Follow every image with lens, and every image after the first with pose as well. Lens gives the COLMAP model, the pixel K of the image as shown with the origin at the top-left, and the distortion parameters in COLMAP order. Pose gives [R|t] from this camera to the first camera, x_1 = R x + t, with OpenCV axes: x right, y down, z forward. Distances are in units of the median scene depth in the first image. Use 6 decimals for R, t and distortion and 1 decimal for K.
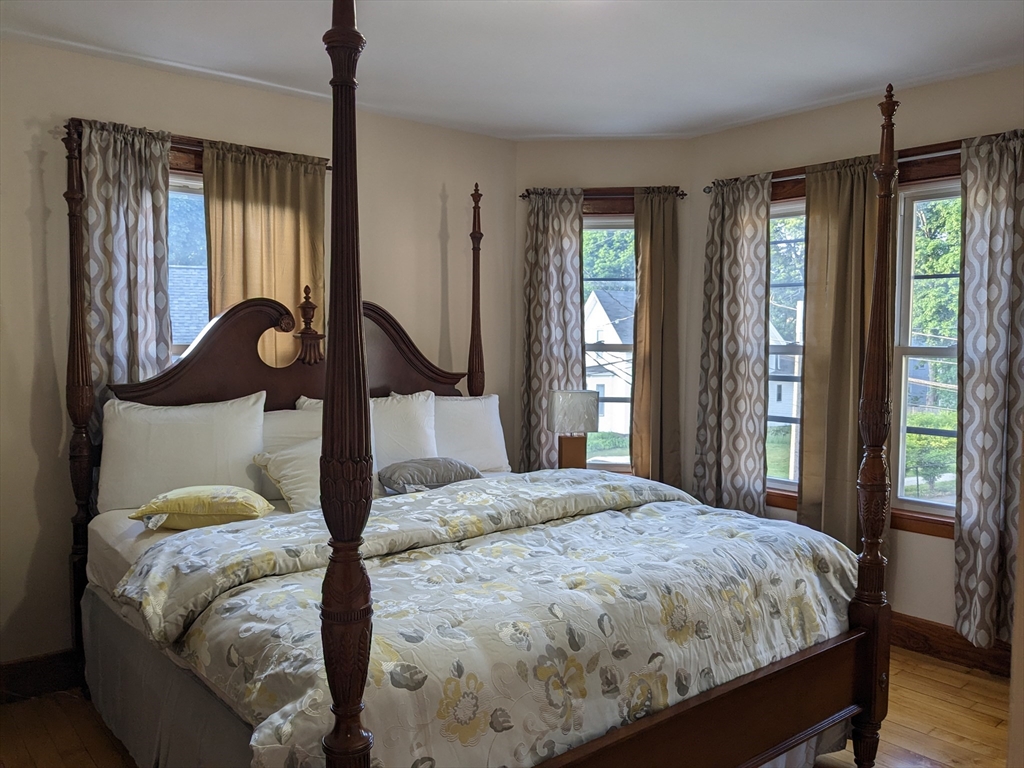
lens RADIAL K [[823.6, 0, 497.1], [0, 823.6, 386.5], [0, 0, 1]] dist [0.057047, -0.104556]
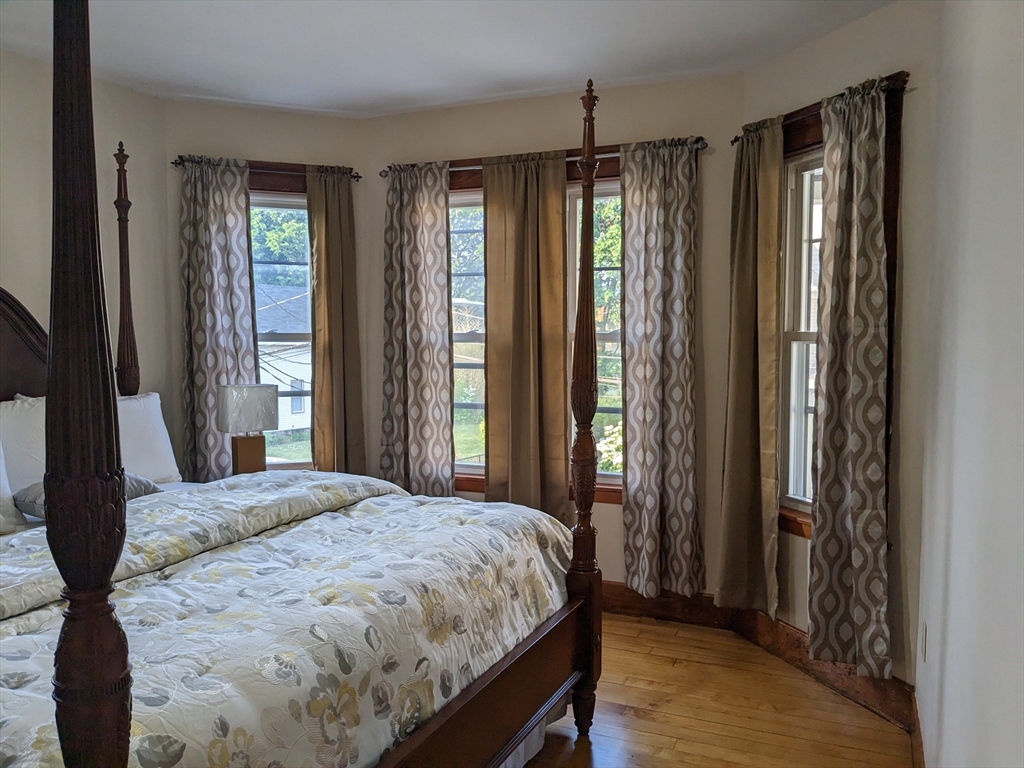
lens RADIAL K [[817.3, 0, 504.5], [0, 817.3, 389.7], [0, 0, 1]] dist [0.054426, -0.102746]
pose [[0.883671, -0.037944, 0.466567, -0.103761], [0.034359, 0.999278, 0.016192, 0.006959], [-0.466845, 0.001723, 0.884338, 0.103891]]
